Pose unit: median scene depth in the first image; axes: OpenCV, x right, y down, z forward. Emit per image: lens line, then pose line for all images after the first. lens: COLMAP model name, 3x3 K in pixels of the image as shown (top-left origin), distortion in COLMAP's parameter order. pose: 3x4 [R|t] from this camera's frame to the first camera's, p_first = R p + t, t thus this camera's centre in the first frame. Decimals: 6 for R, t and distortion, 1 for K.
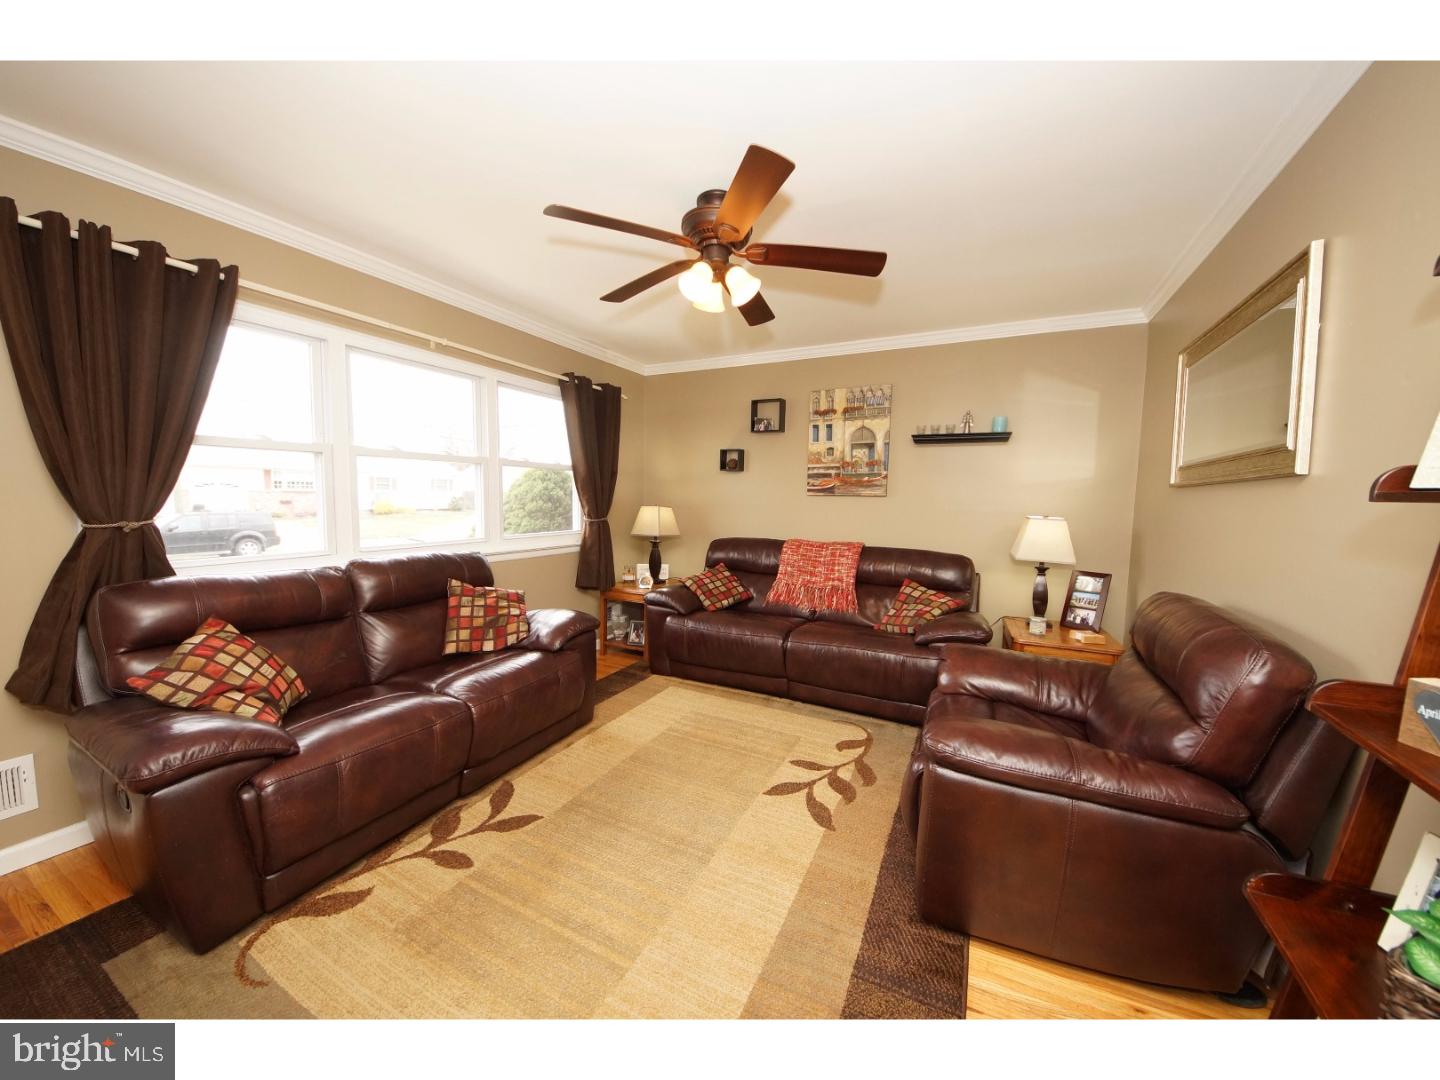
lens RADIAL K [[514.7, 0, 721.7], [0, 514.7, 533.2], [0, 0, 1]] dist [0.003181, 0.000035]
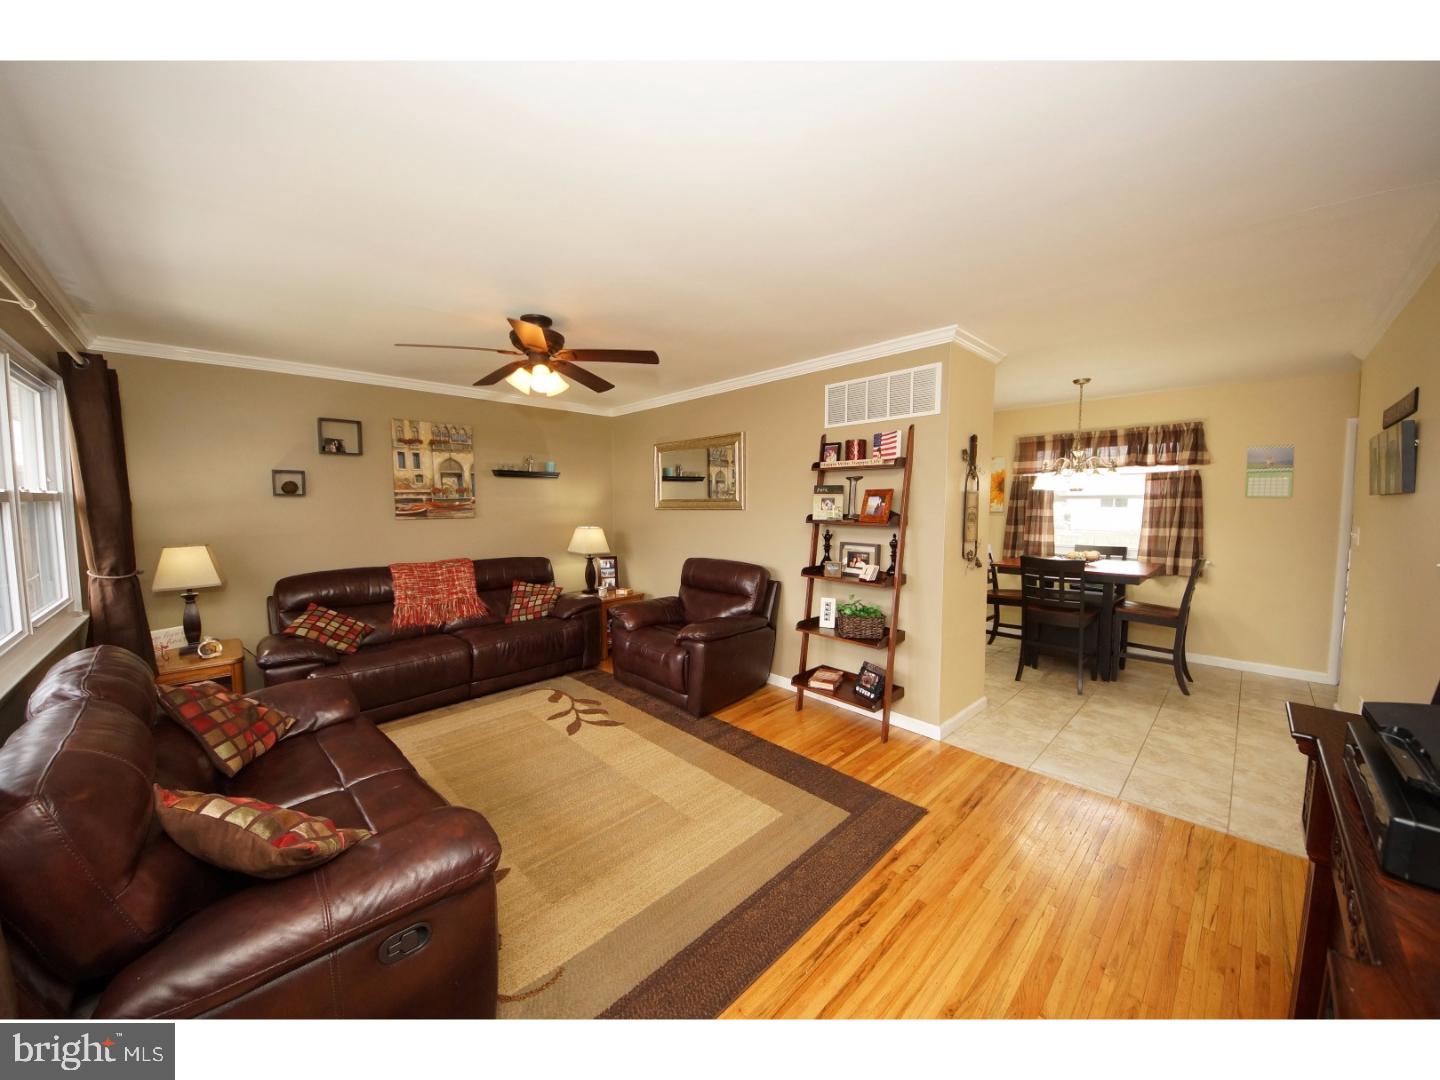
lens RADIAL K [[514.7, 0, 722.8], [0, 514.7, 531.2], [0, 0, 1]] dist [0.003181, 0.000035]
pose [[0.299090, -0.077271, 0.951091, -0.651506], [0.079775, 0.995251, 0.055772, -0.060150], [-0.950884, 0.059193, 0.303834, 0.078190]]
